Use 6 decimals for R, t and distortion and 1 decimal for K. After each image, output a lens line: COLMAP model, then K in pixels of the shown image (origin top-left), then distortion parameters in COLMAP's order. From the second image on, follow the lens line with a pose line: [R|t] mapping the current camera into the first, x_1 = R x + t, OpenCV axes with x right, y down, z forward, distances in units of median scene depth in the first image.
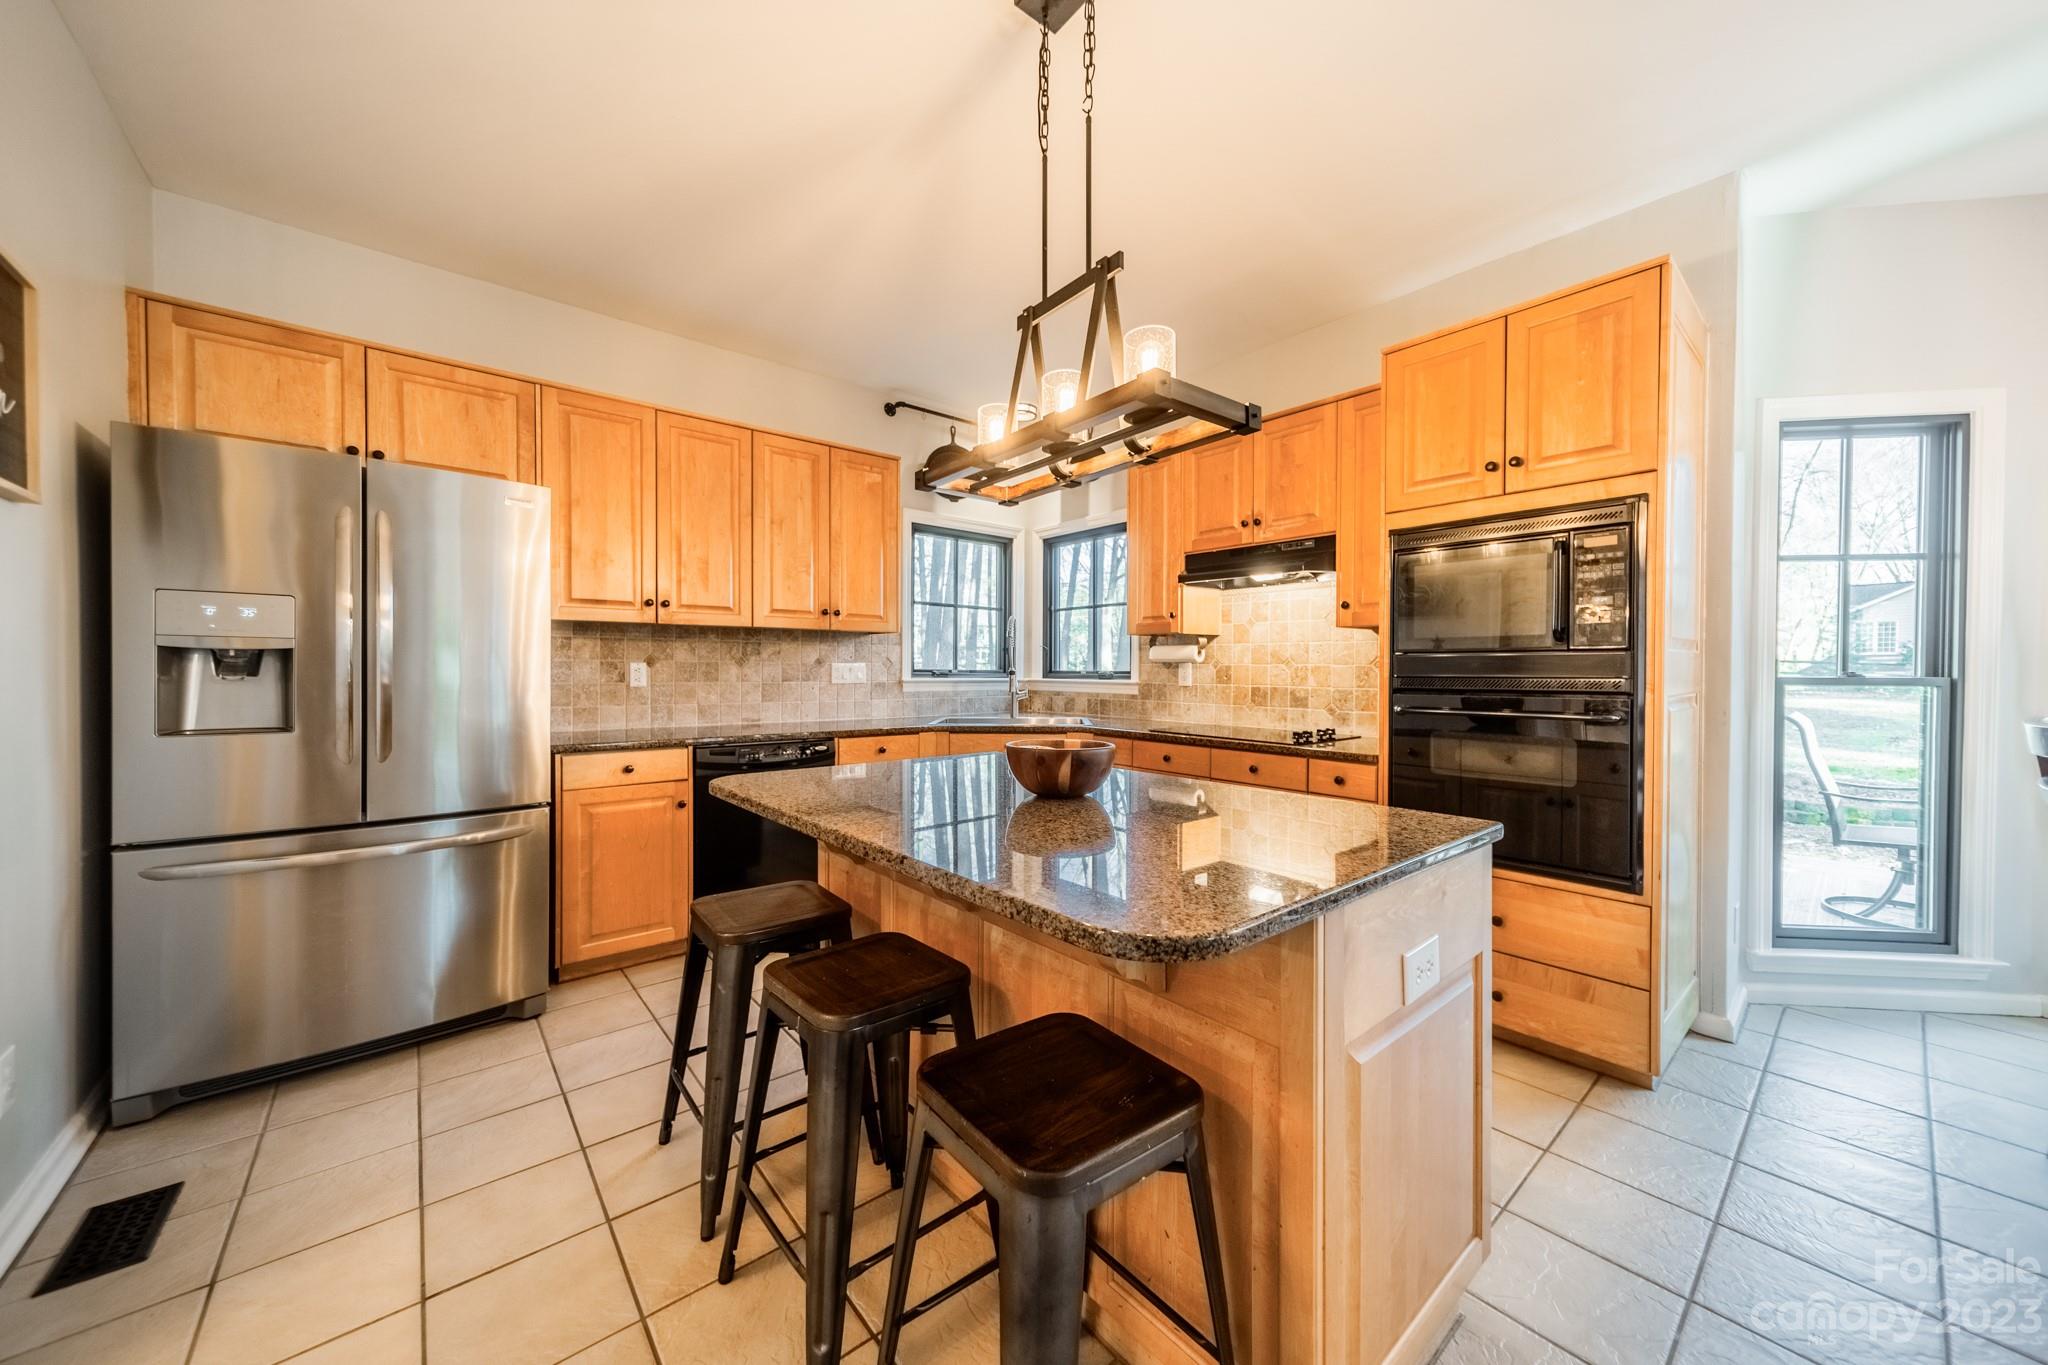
lens RADIAL K [[730.1, 0, 1035.6], [0, 730.1, 680.0], [0, 0, 1]] dist [0.007243, -0.000768]
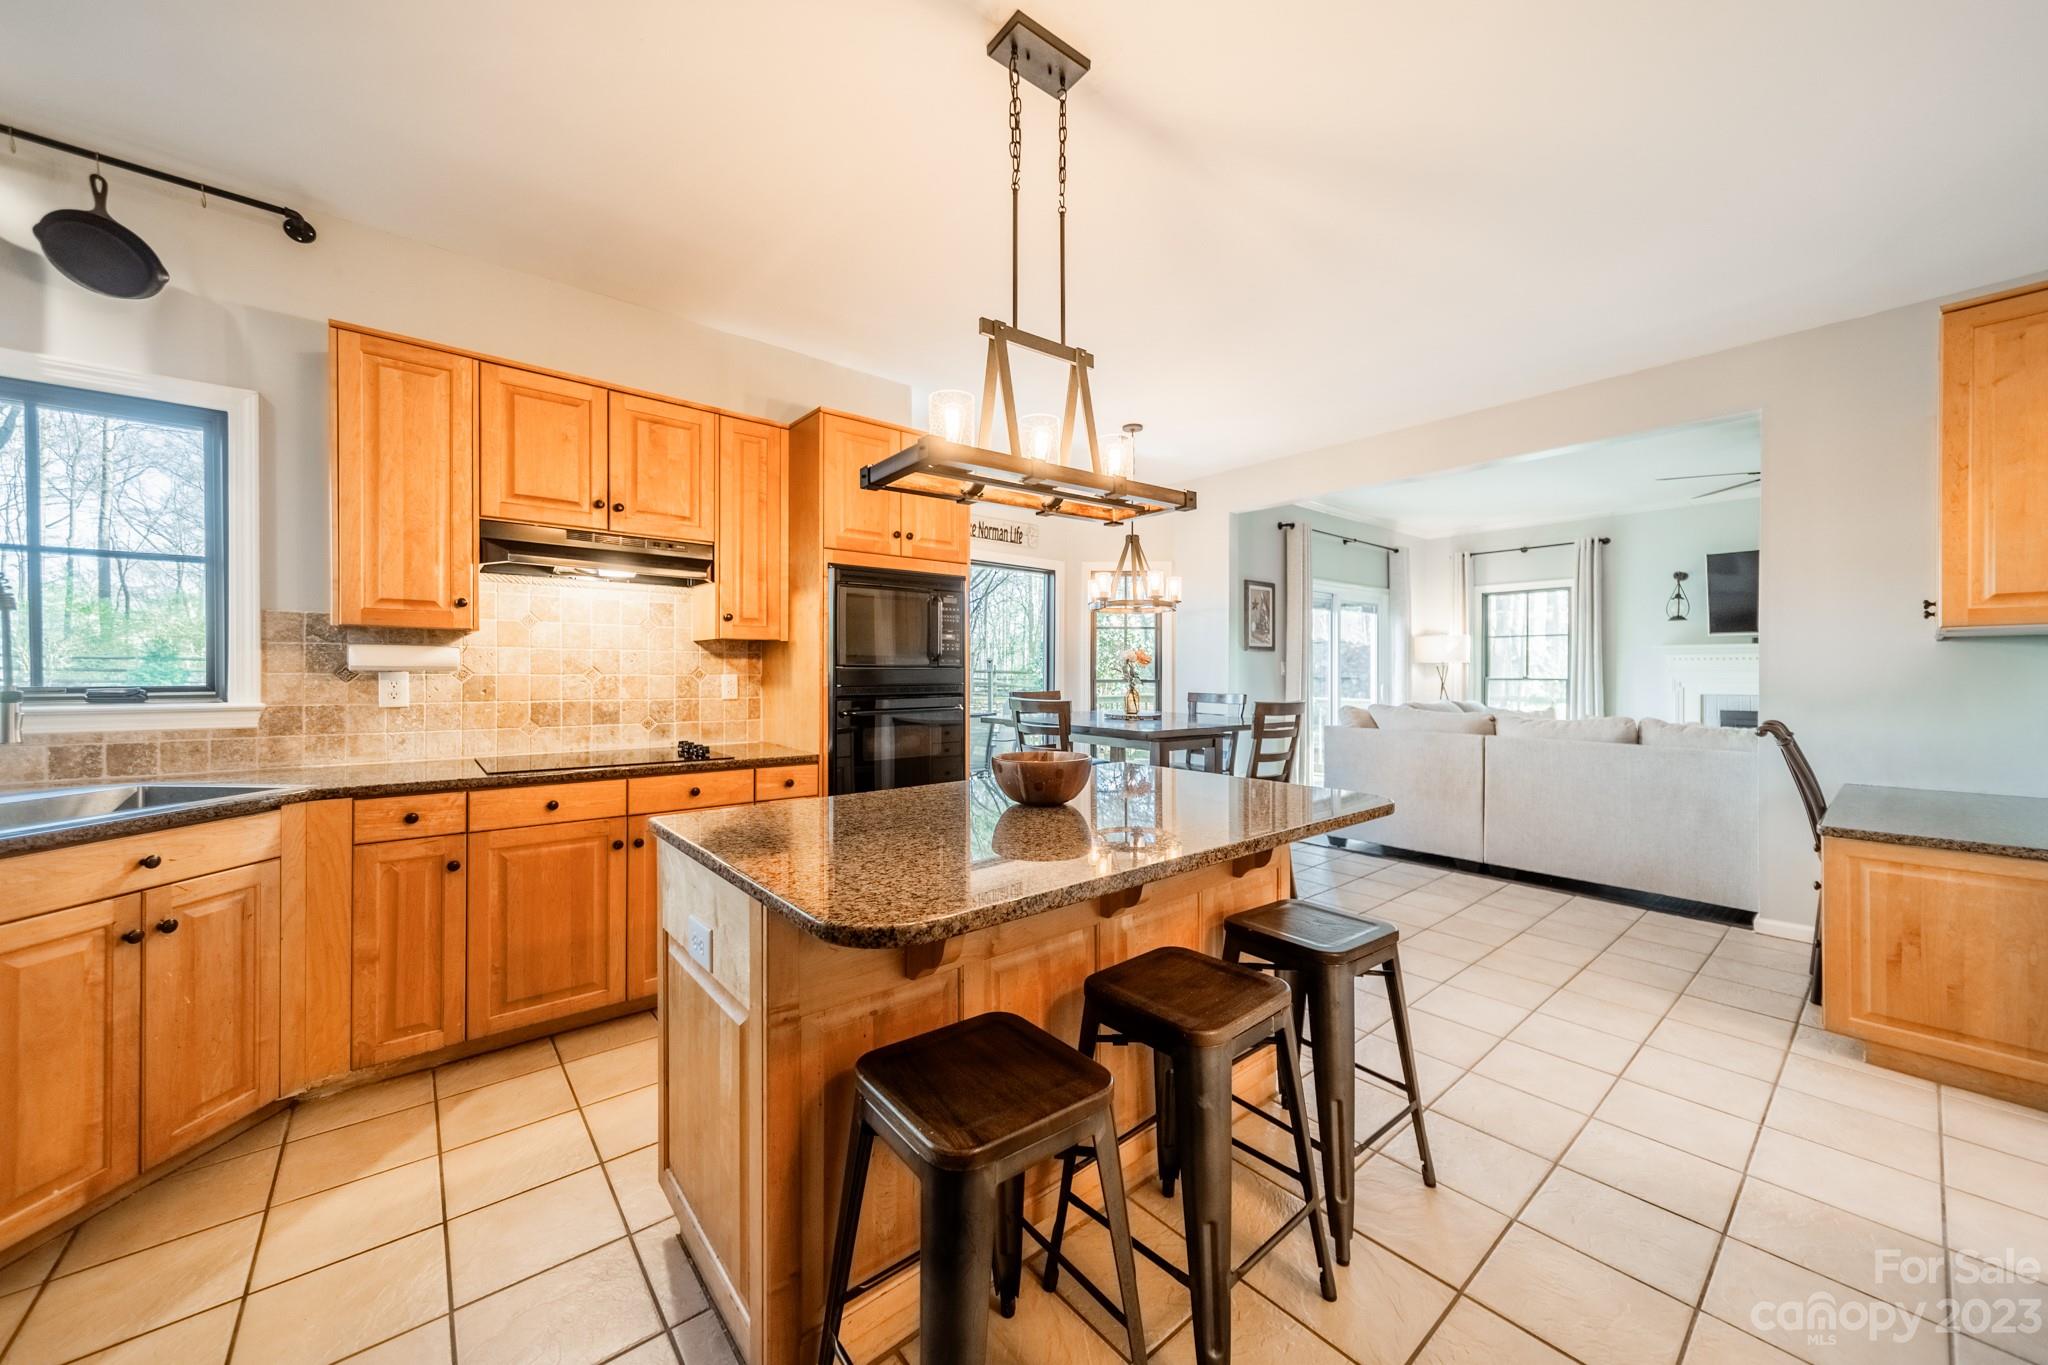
lens RADIAL K [[730.1, 0, 1020.8], [0, 730.1, 676.1], [0, 0, 1]] dist [0.007243, -0.000768]
pose [[0.013390, -0.007956, 0.999879, -0.649381], [0.015441, 0.999851, 0.007749, -0.023690], [-0.999791, 0.015335, 0.013510, 0.624781]]
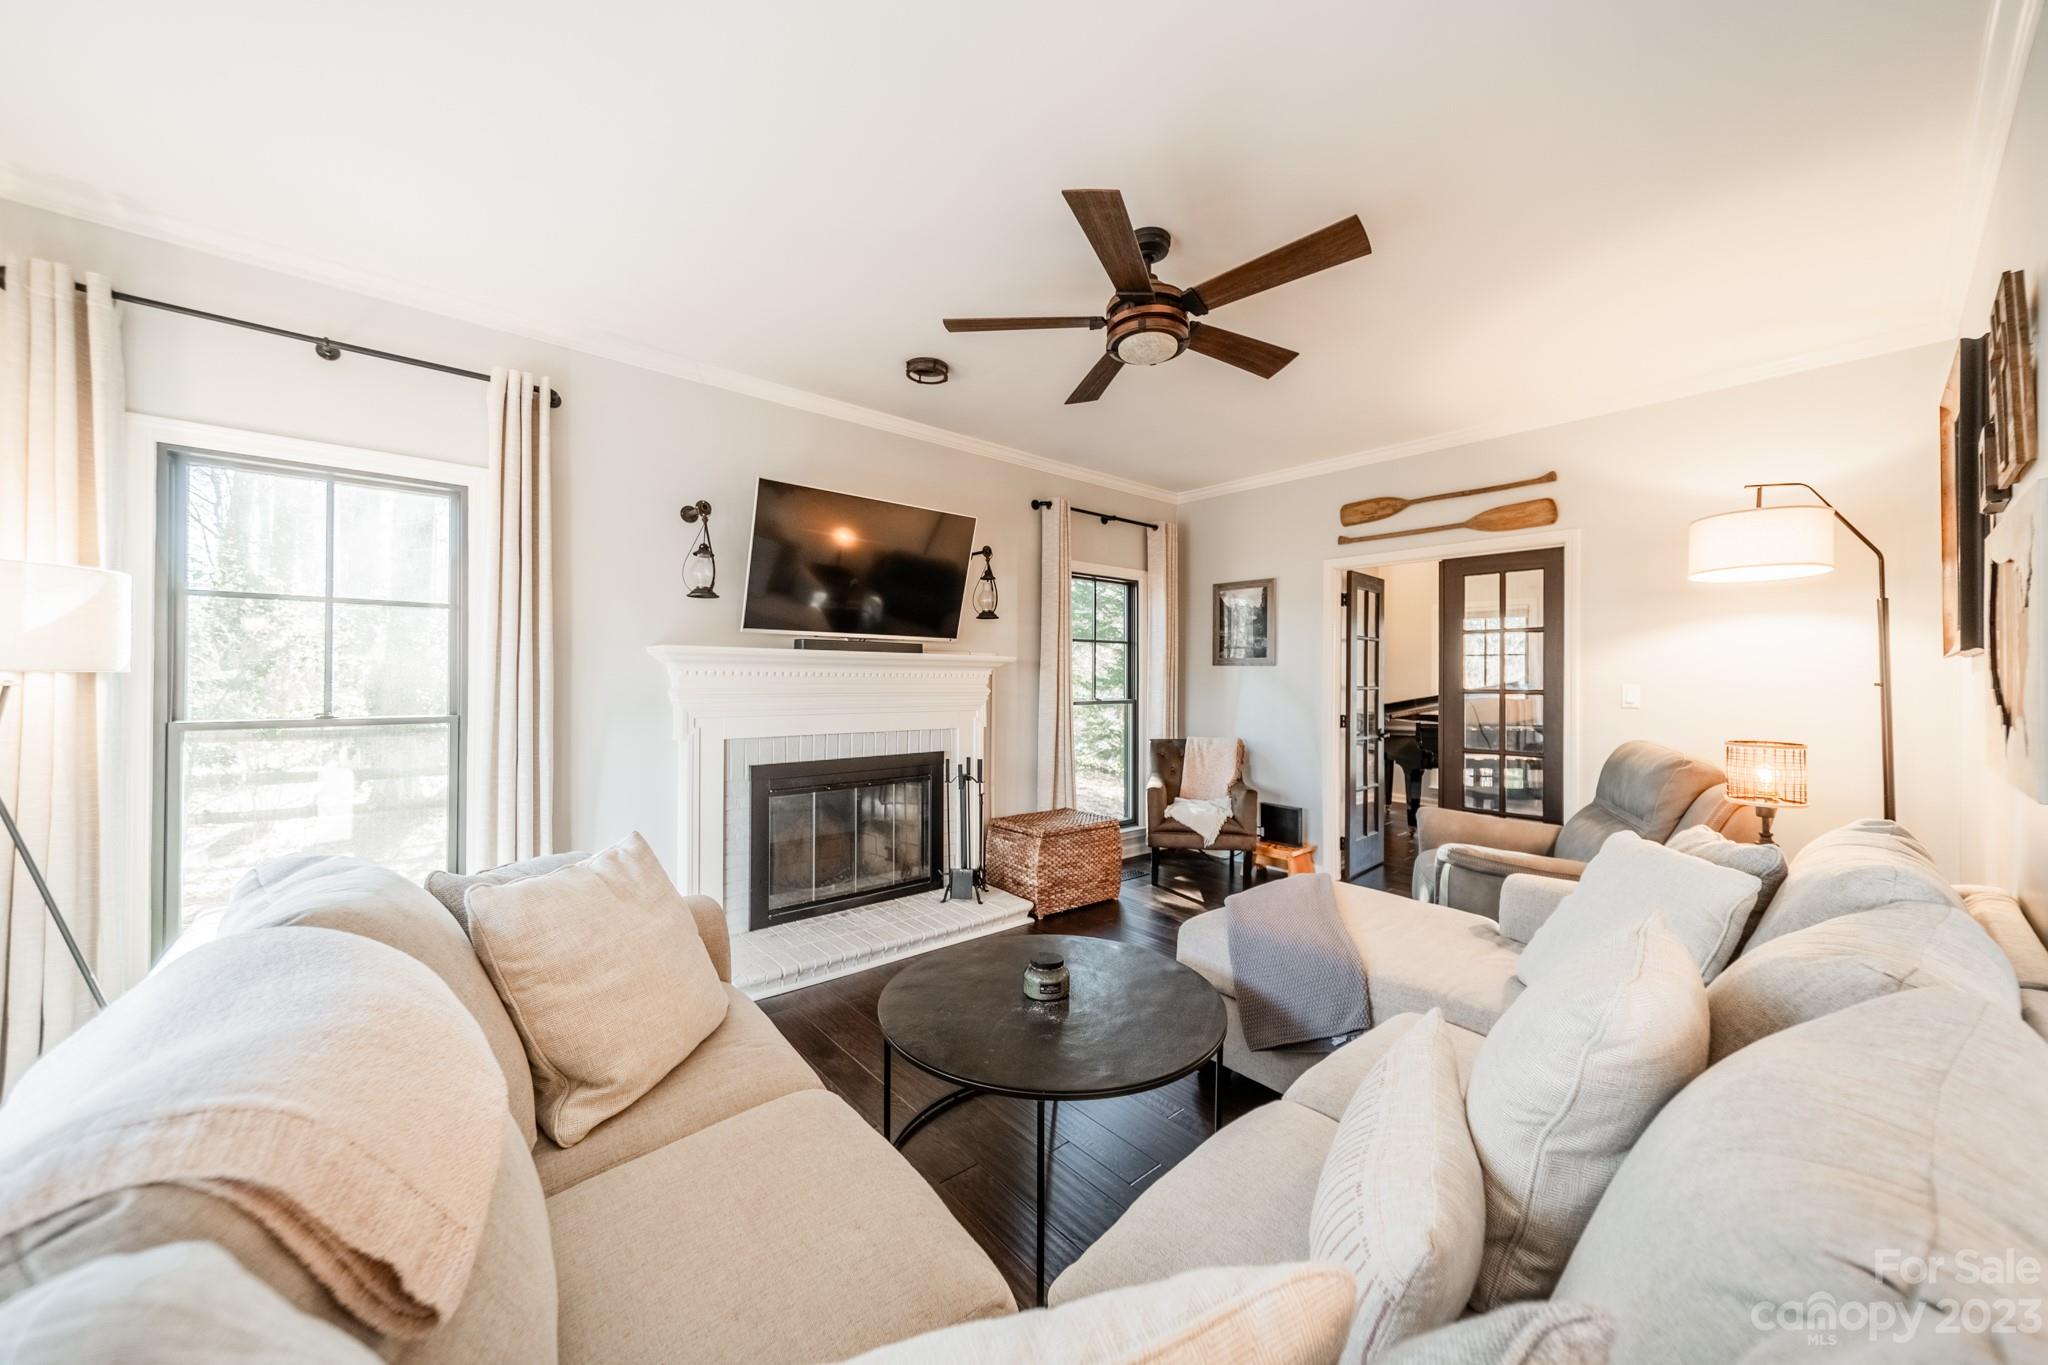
lens RADIAL K [[730.1, 0, 1037.9], [0, 730.1, 675.9], [0, 0, 1]] dist [0.007243, -0.000768]
pose [[-0.999905, -0.007116, -0.011808, 1.235788], [-0.007280, 0.999877, 0.013894, -0.046915], [0.011707, 0.013979, -0.999834, -0.277401]]
